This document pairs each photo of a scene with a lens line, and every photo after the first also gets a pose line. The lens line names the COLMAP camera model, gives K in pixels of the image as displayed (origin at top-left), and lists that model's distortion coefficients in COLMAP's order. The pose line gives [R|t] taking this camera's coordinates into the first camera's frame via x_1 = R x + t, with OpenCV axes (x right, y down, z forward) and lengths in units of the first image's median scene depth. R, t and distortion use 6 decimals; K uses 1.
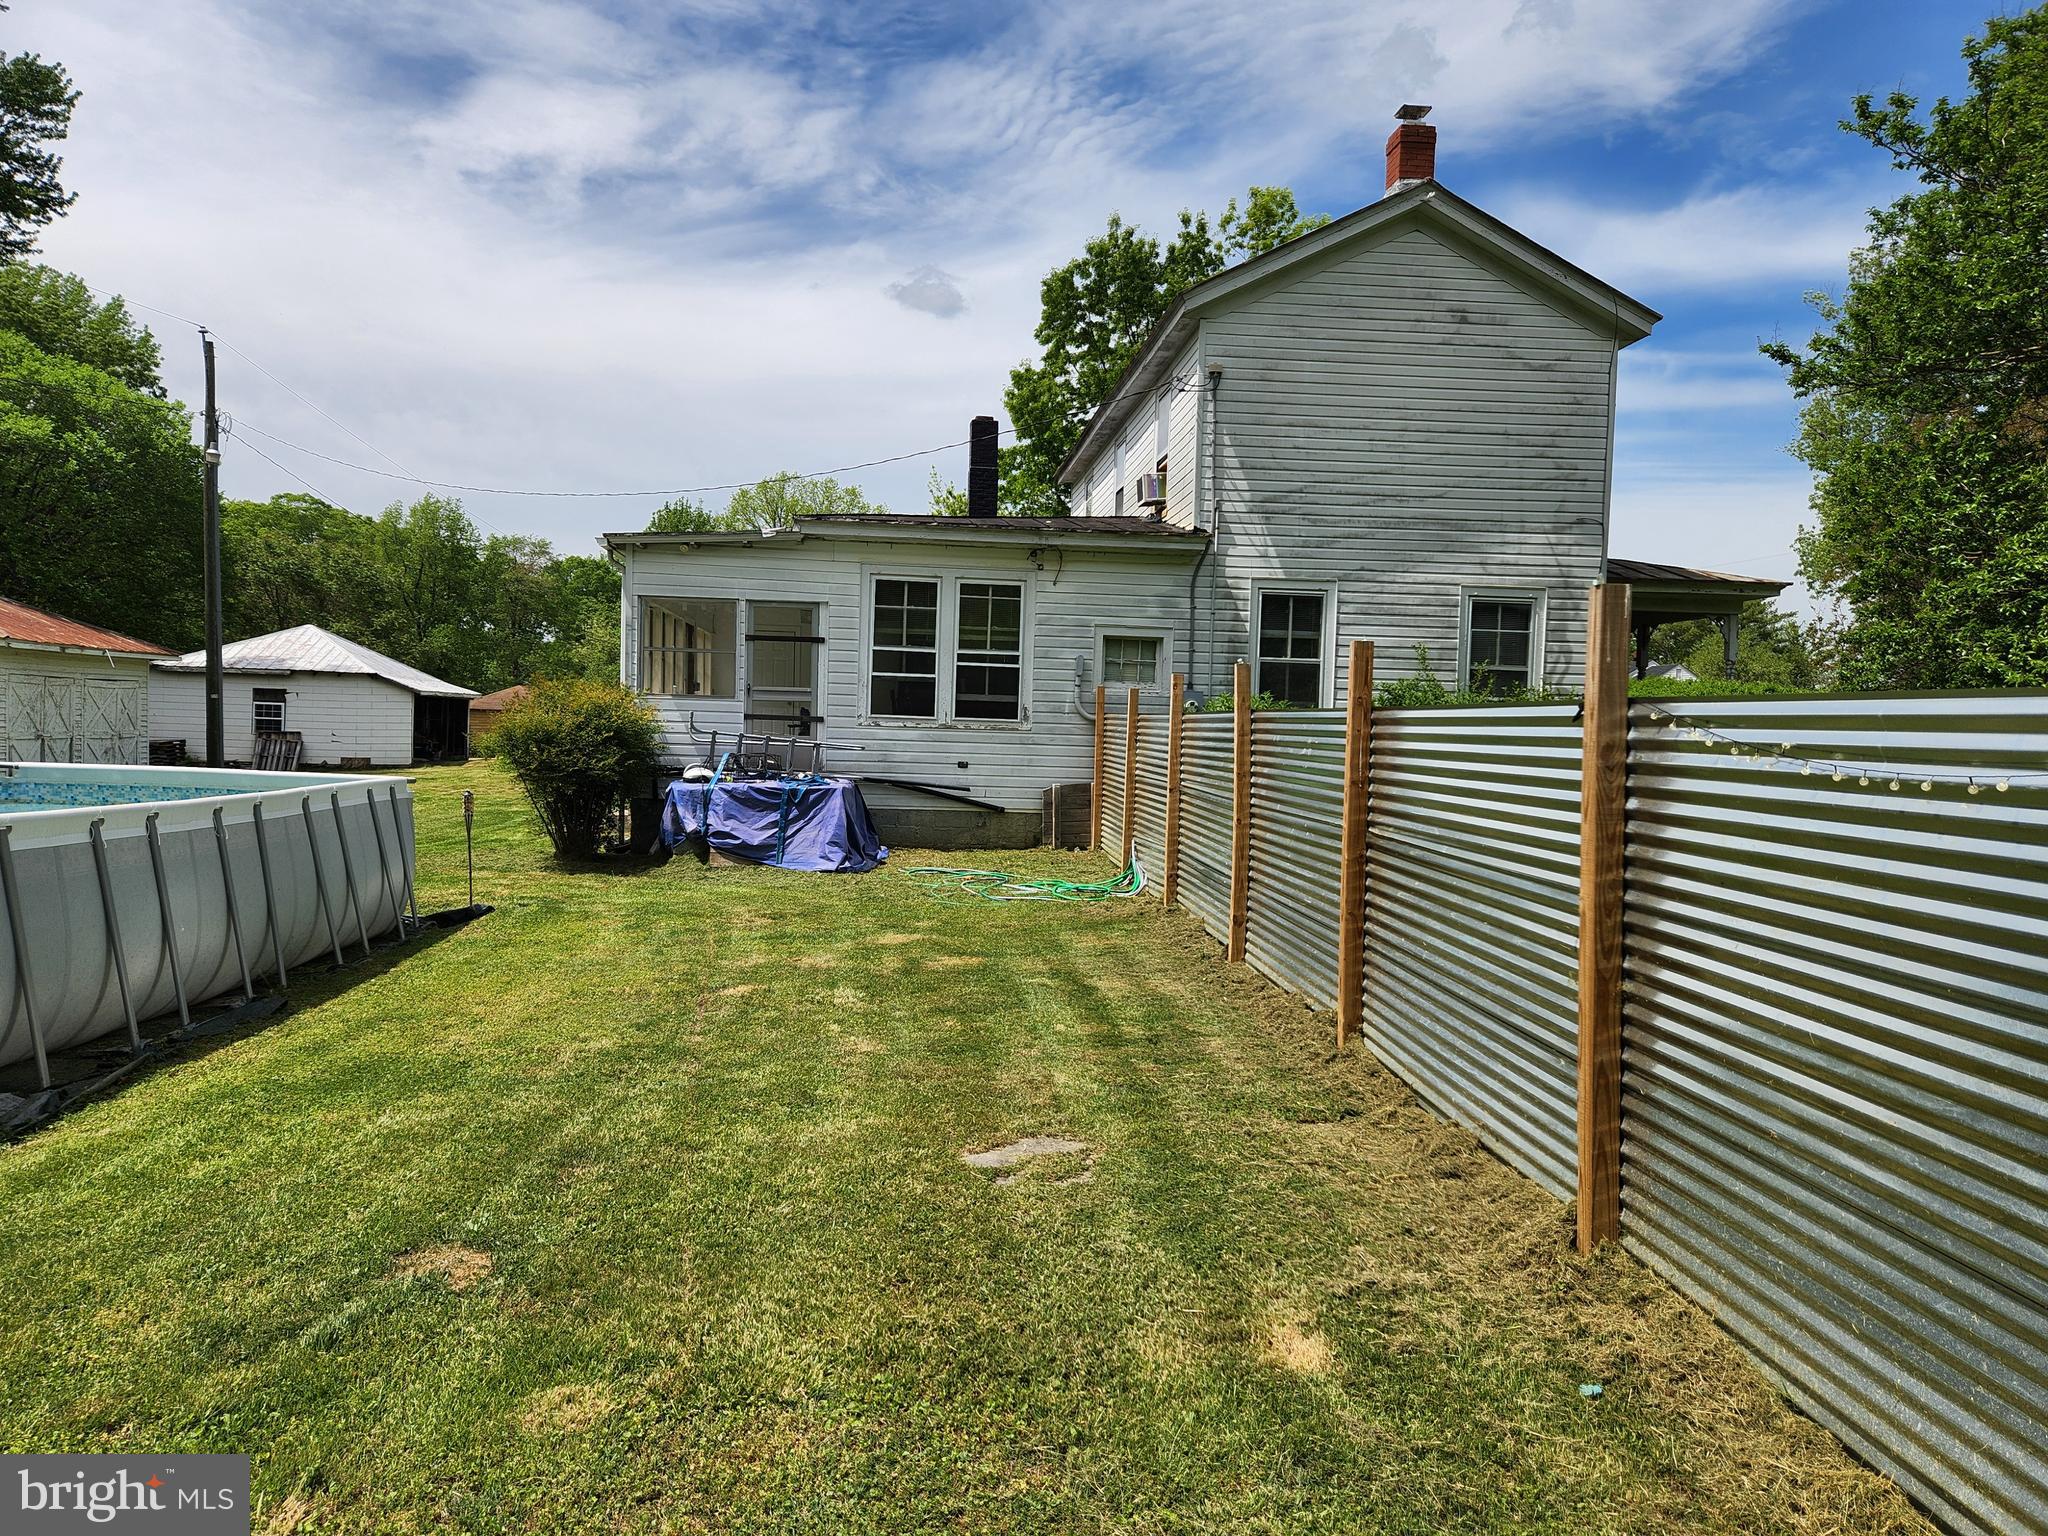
lens RADIAL K [[1378.3, 0, 1023.0], [0, 1378.3, 775.8], [0, 0, 1]] dist [0.012509, -0.000943]
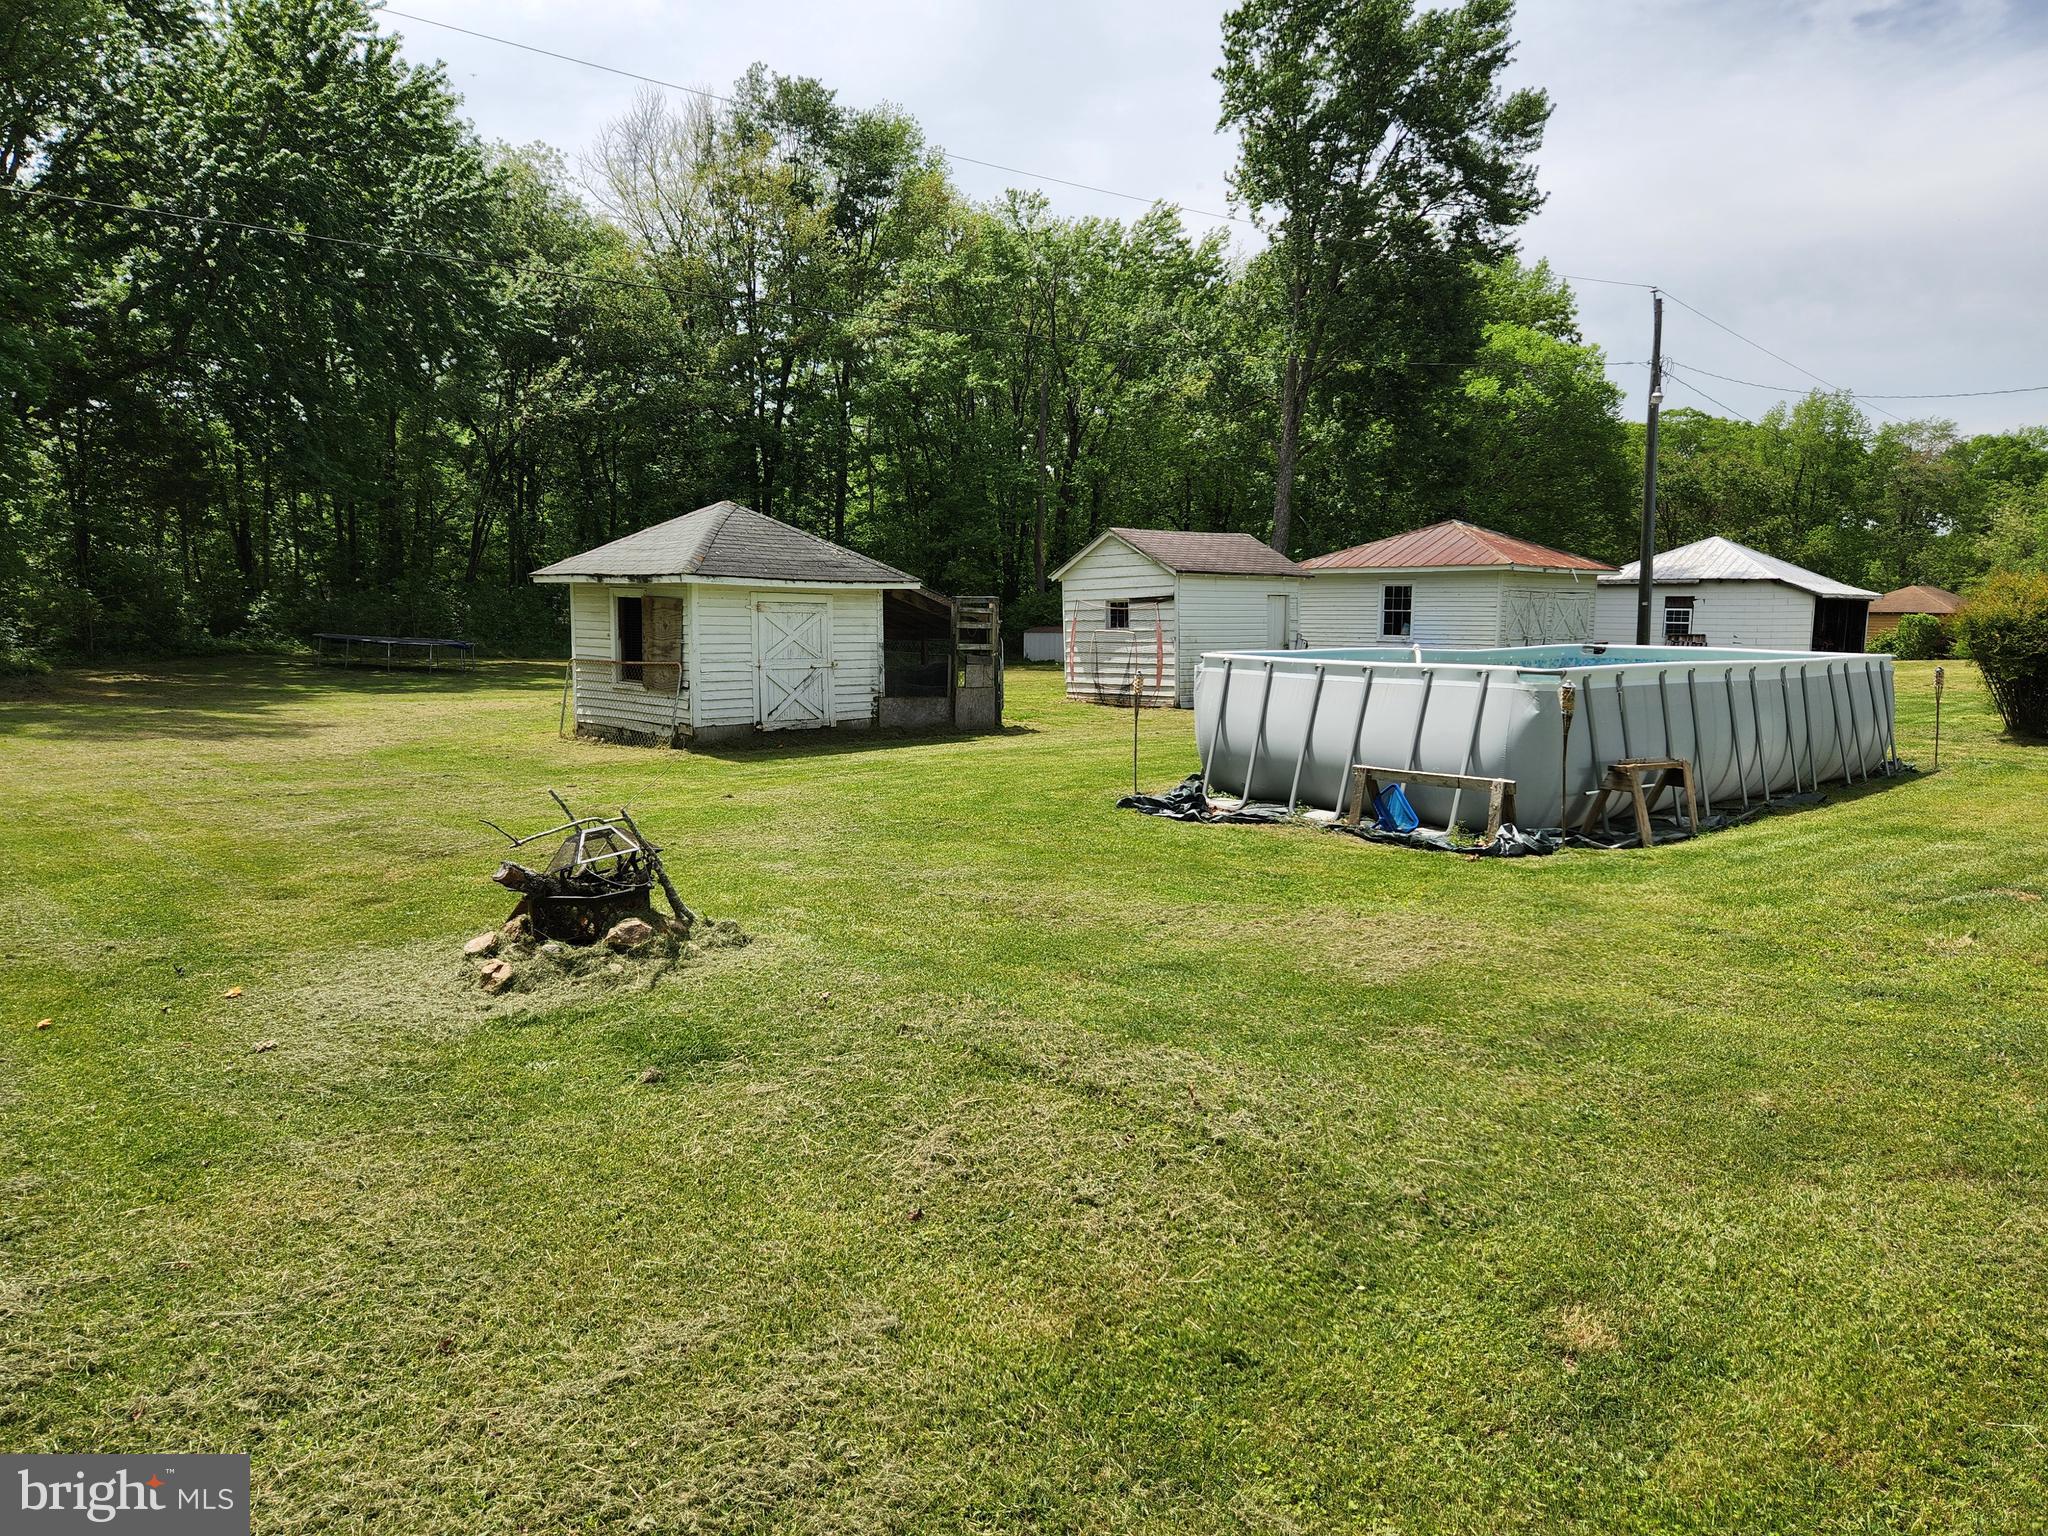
lens RADIAL K [[1378.3, 0, 1023.8], [0, 1378.3, 769.4], [0, 0, 1]] dist [0.012509, -0.000943]
pose [[0.615359, 0.067327, -0.785367, 0.020491], [-0.019220, 0.997331, 0.070438, 0.008365], [0.788013, -0.028250, 0.615010, -0.113766]]
